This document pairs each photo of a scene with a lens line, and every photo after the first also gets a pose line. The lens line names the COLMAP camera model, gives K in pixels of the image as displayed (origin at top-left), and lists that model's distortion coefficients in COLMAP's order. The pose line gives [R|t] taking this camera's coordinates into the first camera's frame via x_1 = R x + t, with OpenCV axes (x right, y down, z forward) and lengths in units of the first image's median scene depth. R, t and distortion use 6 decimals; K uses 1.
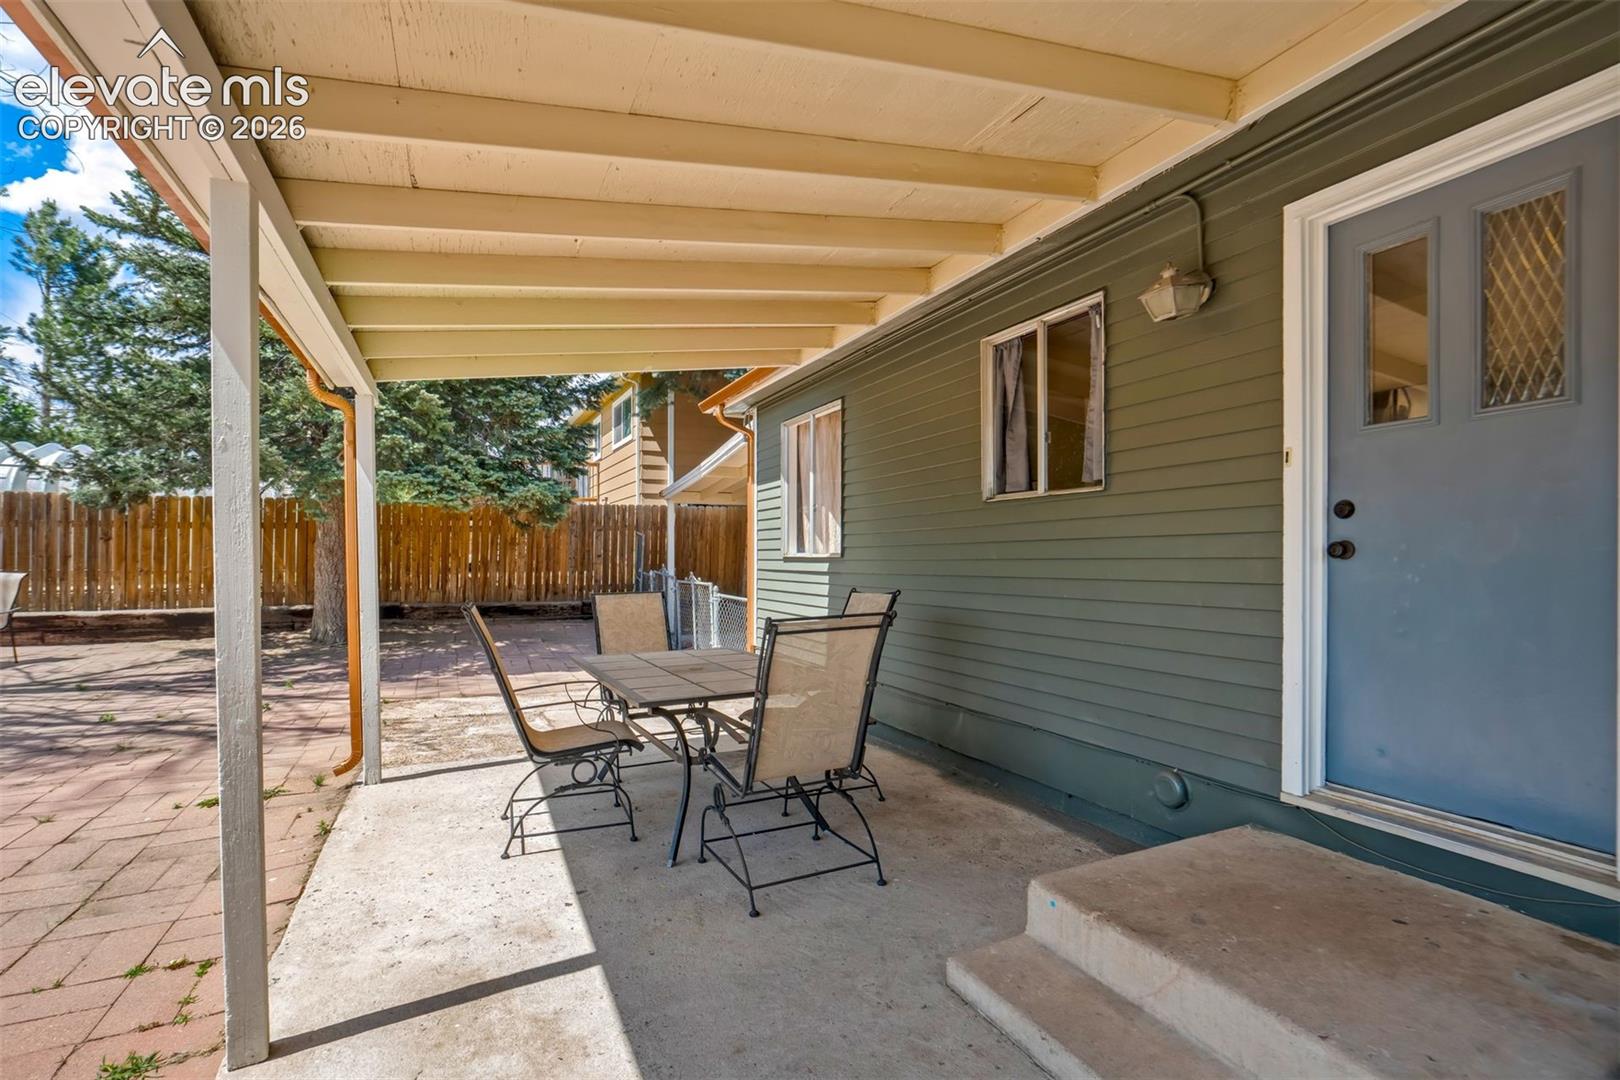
lens RADIAL K [[750.8, 0, 808.9], [0, 750.8, 552.7], [0, 0, 1]] dist [-0.002057, 0.000069]
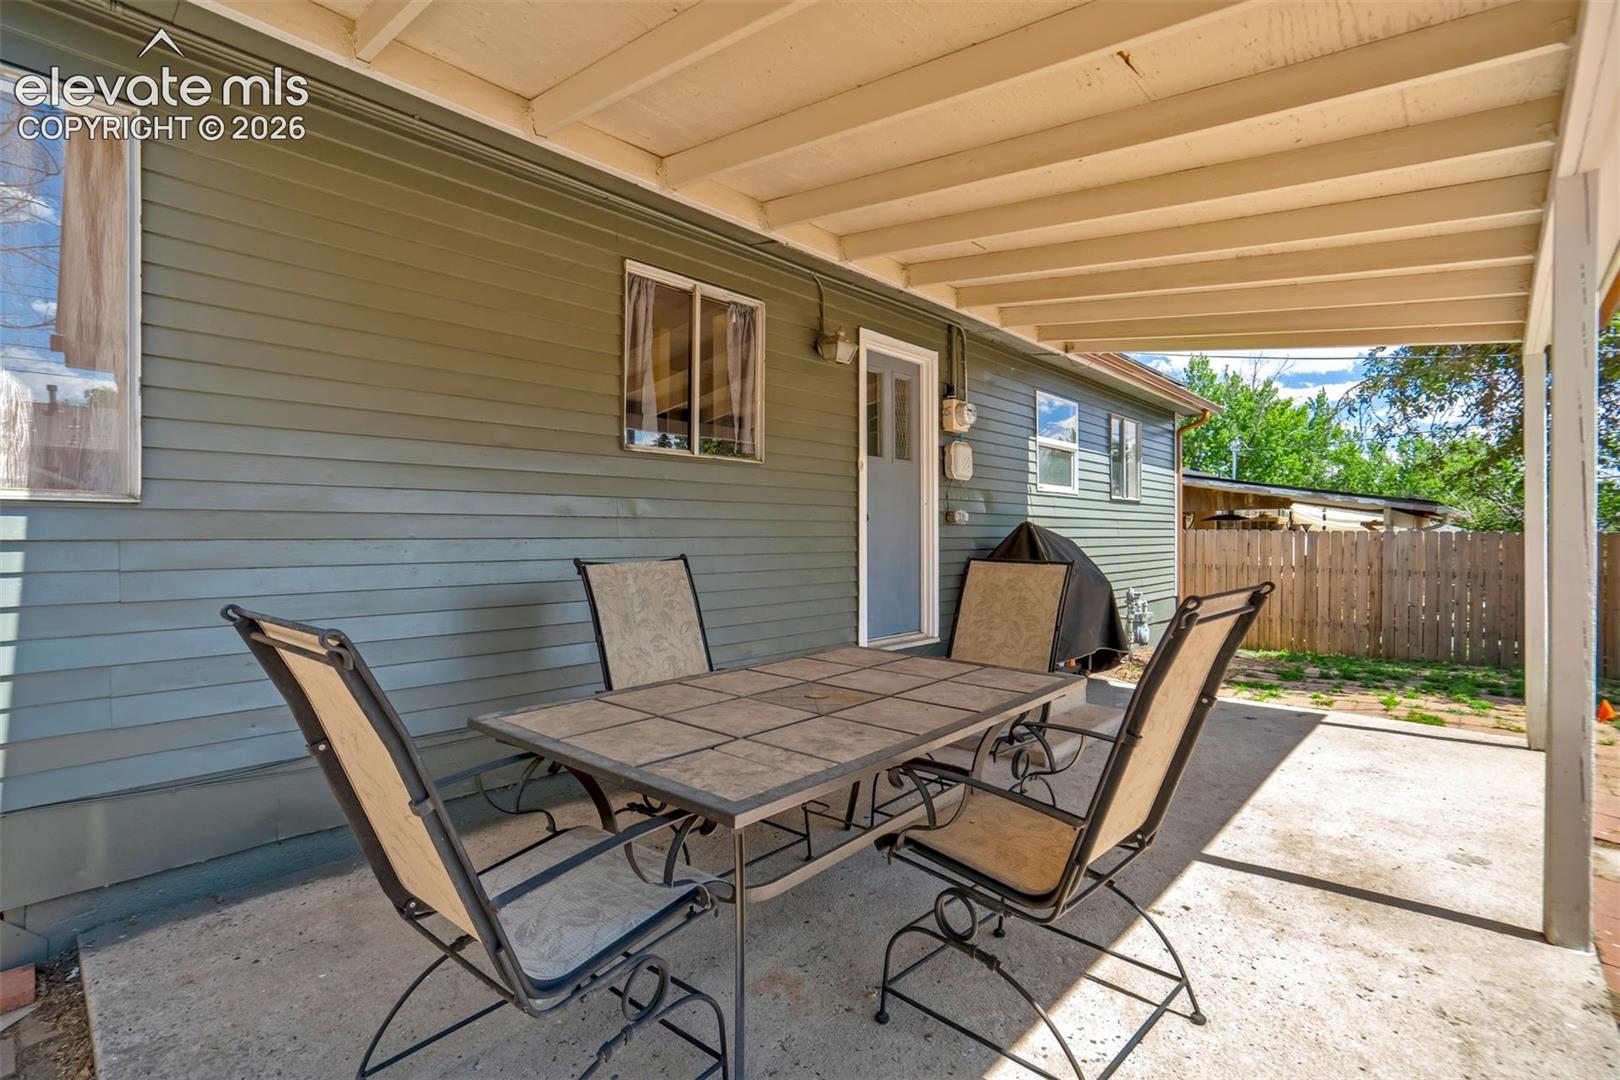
lens RADIAL K [[756.1, 0, 804.3], [0, 756.1, 533.9], [0, 0, 1]] dist [-0.041893, 0.021917]
pose [[-0.370770, 0.019246, 0.928525, -0.770923], [0.005977, 0.999814, -0.018337, 0.053234], [-0.928705, -0.001249, -0.370816, 1.394151]]
